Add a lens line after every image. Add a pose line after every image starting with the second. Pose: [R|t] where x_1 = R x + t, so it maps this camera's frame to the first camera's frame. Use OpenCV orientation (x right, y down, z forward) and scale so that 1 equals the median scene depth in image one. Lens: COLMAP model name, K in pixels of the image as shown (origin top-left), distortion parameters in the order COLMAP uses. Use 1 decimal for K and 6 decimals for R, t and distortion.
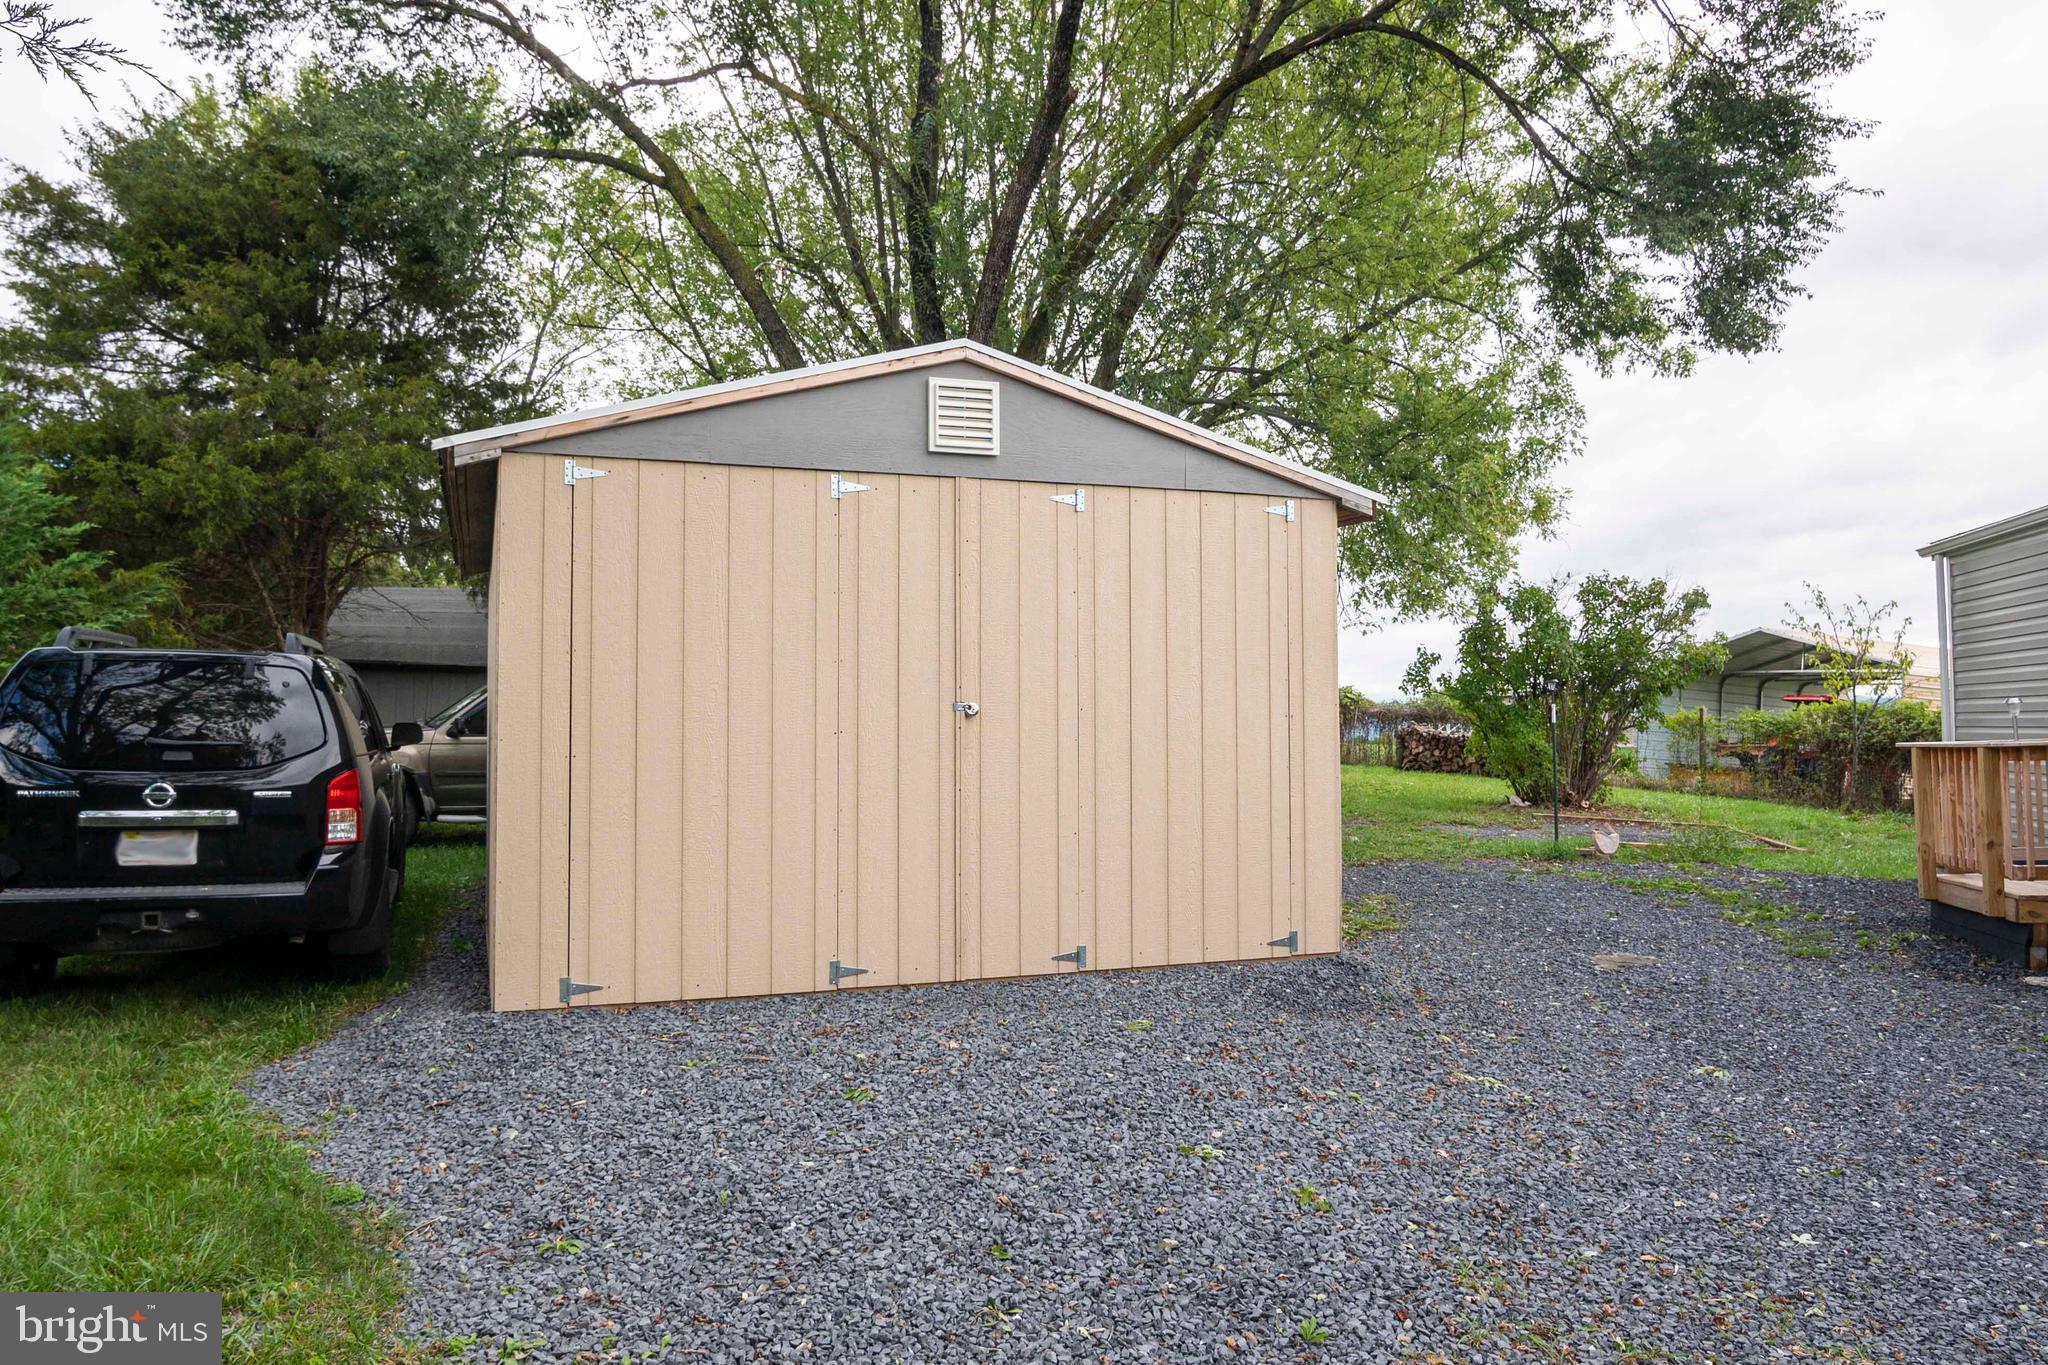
lens RADIAL K [[1434.3, 0, 996.5], [0, 1434.3, 699.4], [0, 0, 1]] dist [-0.029806, 0.005687]
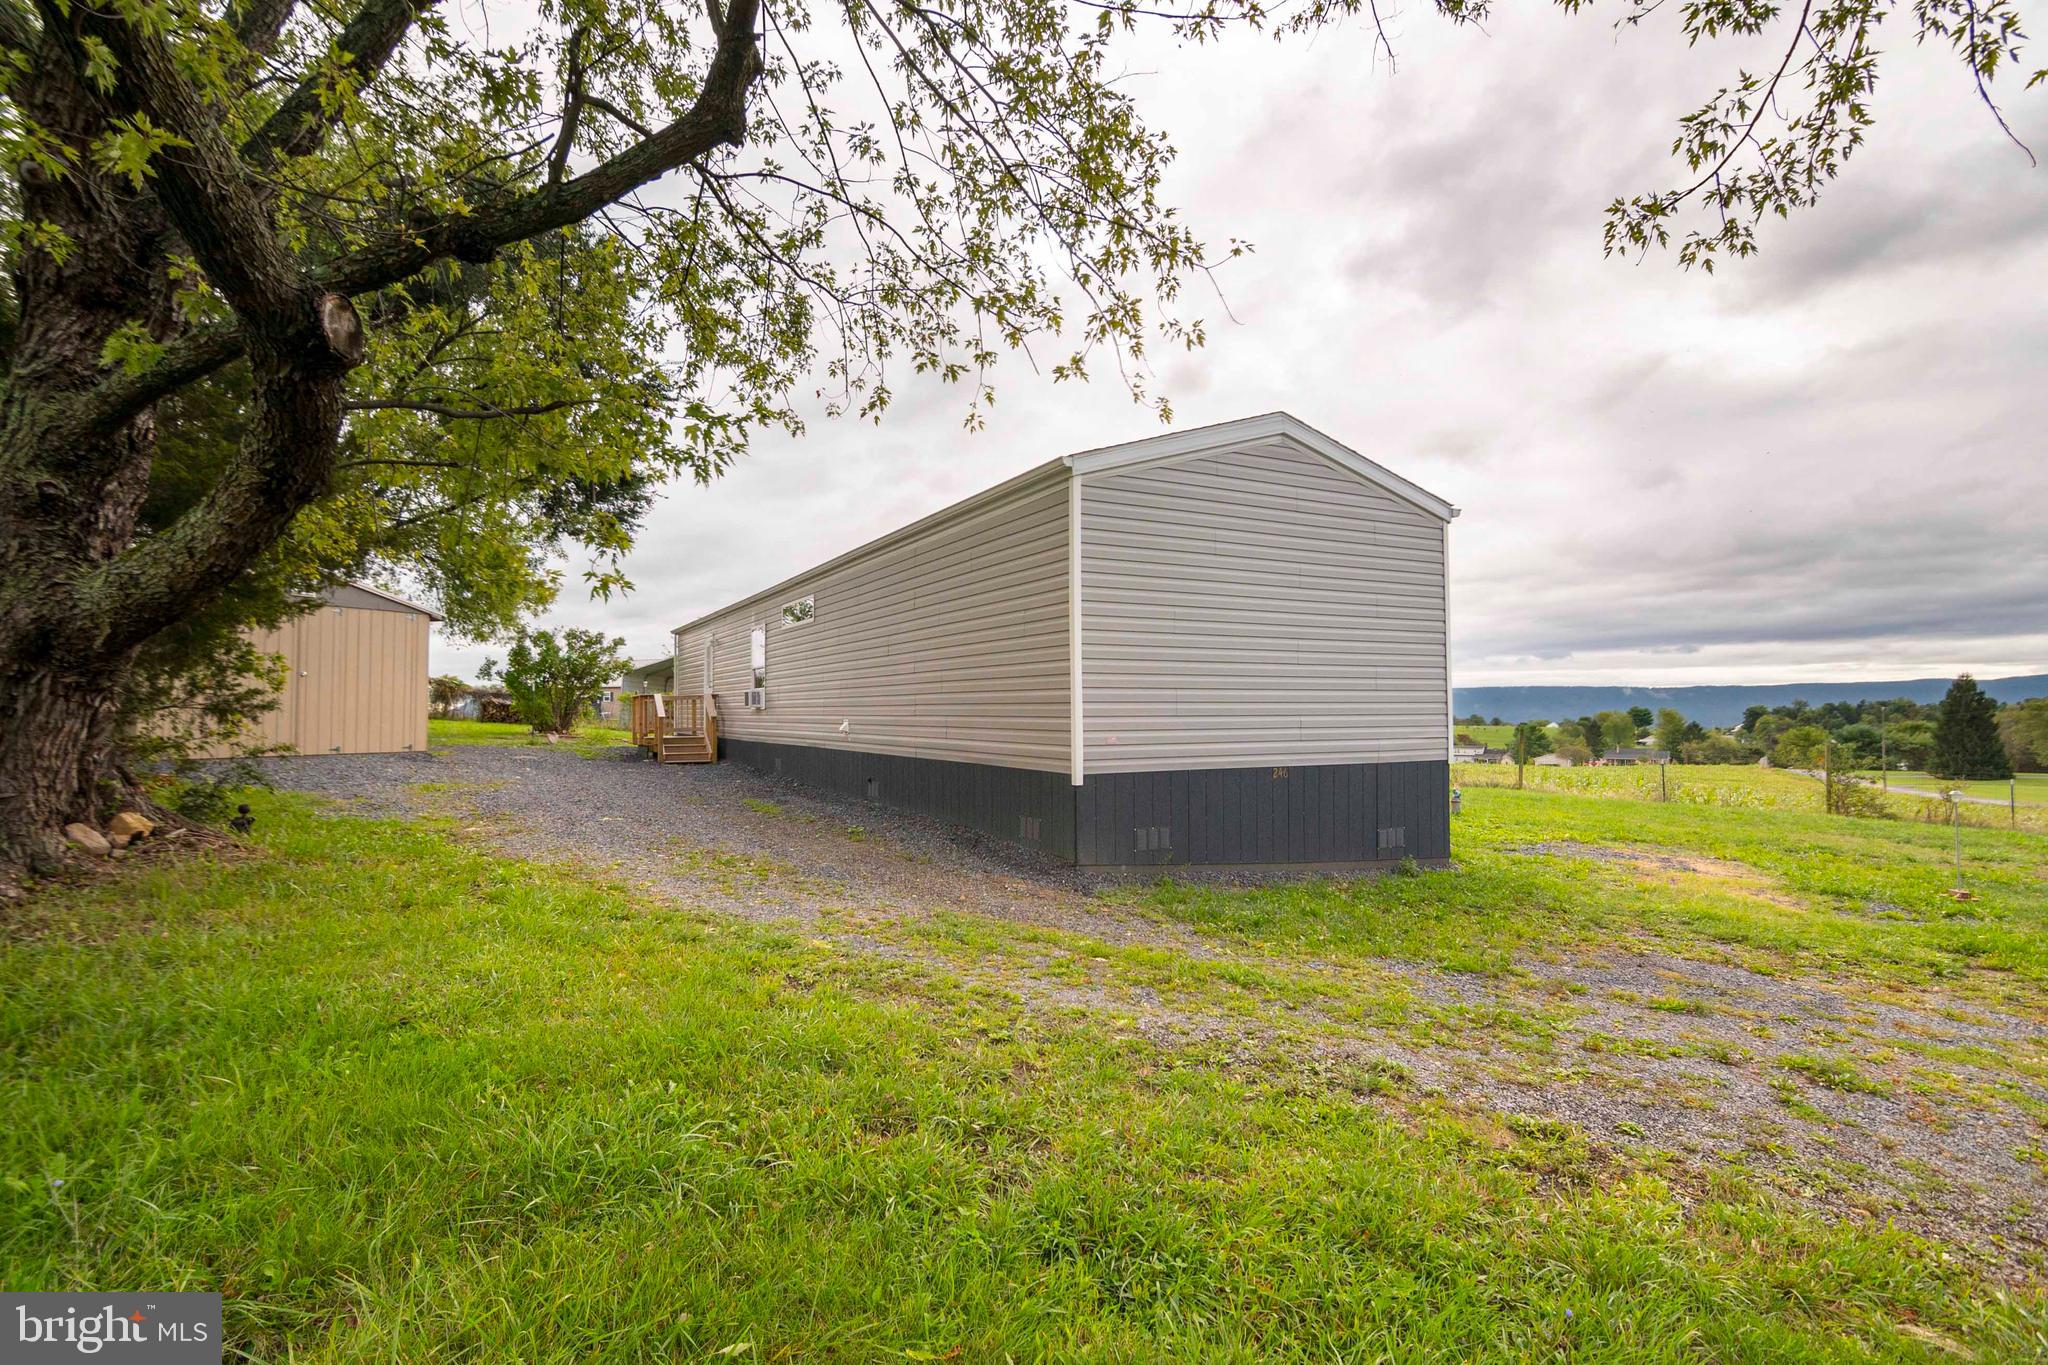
lens RADIAL K [[1007.9, 0, 1011.7], [0, 1007.9, 690.9], [0, 0, 1]] dist [-0.031242, 0.009545]
pose [[0.739838, 0.024184, 0.672351, -0.113295], [-0.023308, 0.999675, -0.010309, 0.009687], [-0.672382, -0.008044, 0.740161, -0.584969]]
